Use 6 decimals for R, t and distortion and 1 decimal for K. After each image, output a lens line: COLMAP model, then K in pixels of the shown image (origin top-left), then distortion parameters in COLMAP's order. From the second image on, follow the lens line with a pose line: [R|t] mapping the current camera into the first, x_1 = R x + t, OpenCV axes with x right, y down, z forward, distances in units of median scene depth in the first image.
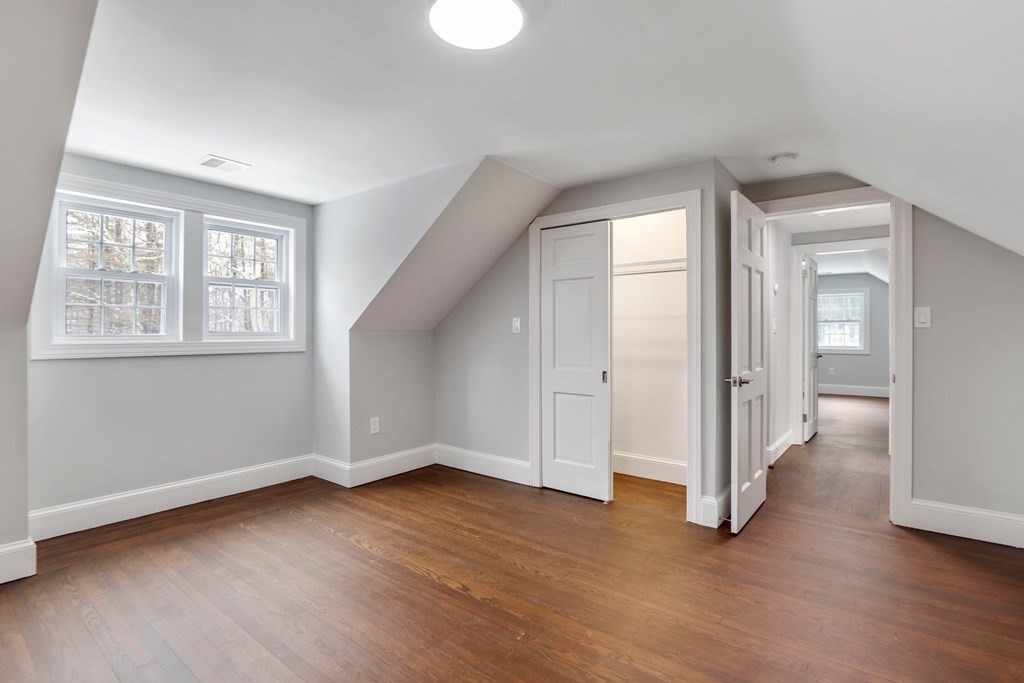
lens RADIAL K [[494.2, 0, 518.1], [0, 494.2, 332.8], [0, 0, 1]] dist [-0.018675, 0.001948]
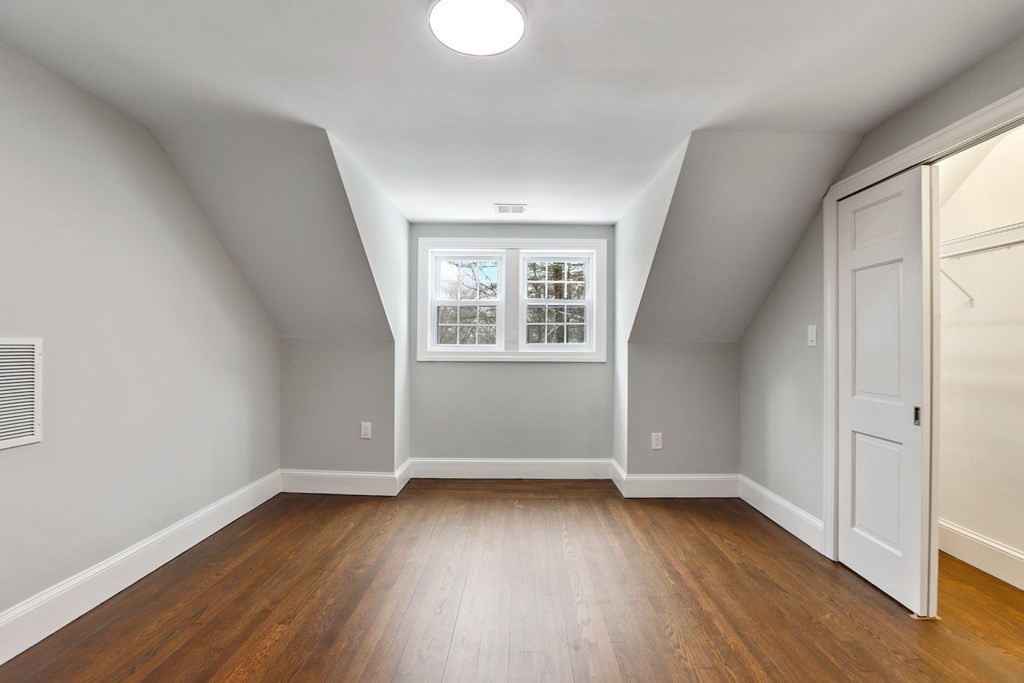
lens RADIAL K [[494.2, 0, 518.0], [0, 494.2, 344.9], [0, 0, 1]] dist [-0.018675, 0.001948]
pose [[0.615746, 0.002995, -0.787939, 0.342865], [-0.005625, 0.999984, -0.000594, 0.002101], [0.787925, 0.004798, 0.615753, 0.212707]]
